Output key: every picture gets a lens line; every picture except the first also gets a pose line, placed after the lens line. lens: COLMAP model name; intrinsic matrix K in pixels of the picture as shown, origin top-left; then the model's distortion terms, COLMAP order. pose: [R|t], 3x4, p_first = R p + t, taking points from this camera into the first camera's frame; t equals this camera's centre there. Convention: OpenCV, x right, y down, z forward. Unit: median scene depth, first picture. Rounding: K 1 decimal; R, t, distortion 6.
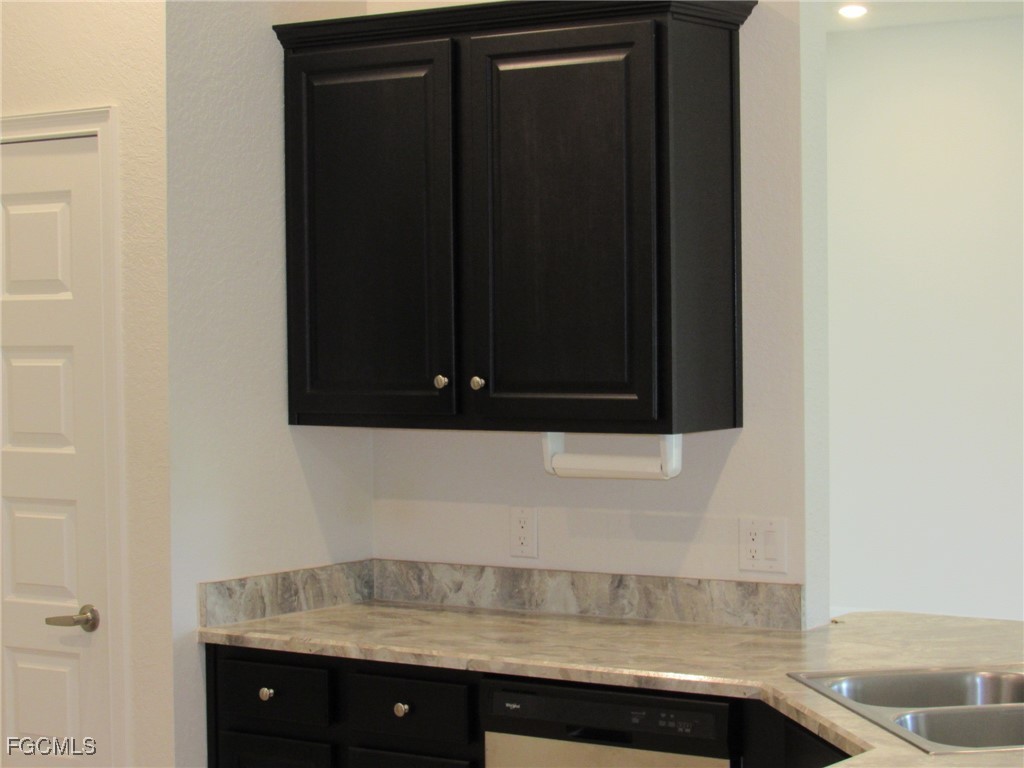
lens RADIAL K [[2220.2, 0, 512.7], [0, 2220.2, 381.6], [0, 0, 1]] dist [-0.092462, 0.000000]
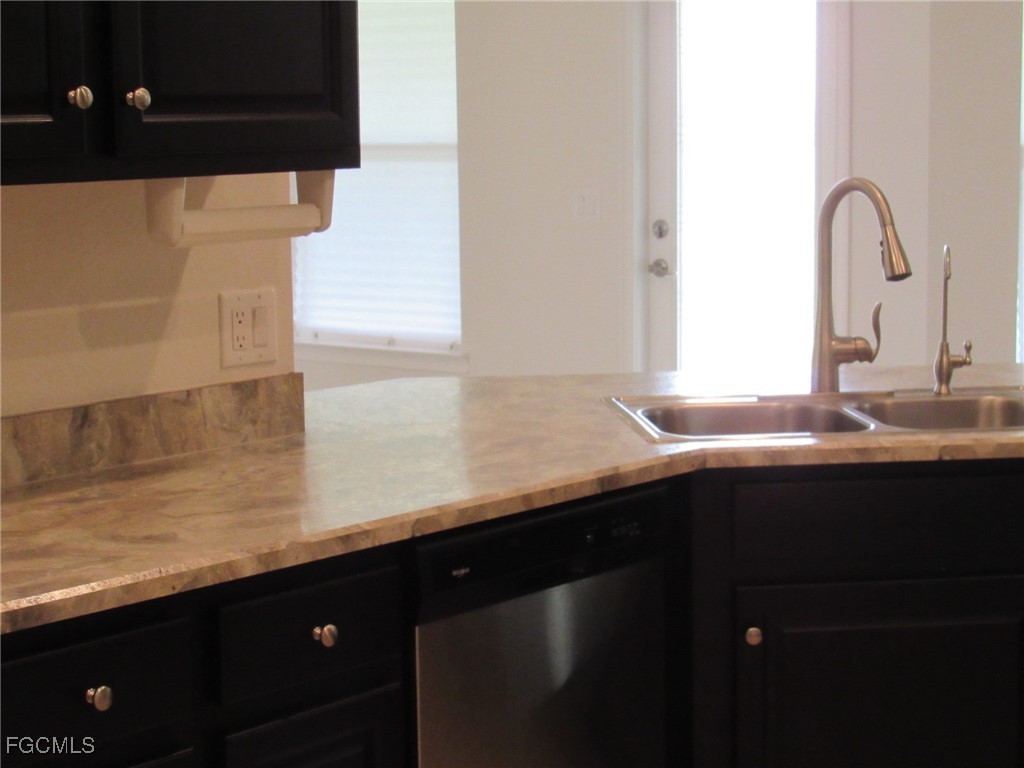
lens RADIAL K [[2220.2, 0, 512.5], [0, 2220.2, 387.4], [0, 0, 1]] dist [-0.092462, 0.000000]
pose [[0.060522, -0.111930, 0.991871, -0.596456], [0.042880, 0.993067, 0.109448, 0.016853], [-0.997245, 0.035908, 0.064902, 0.853755]]
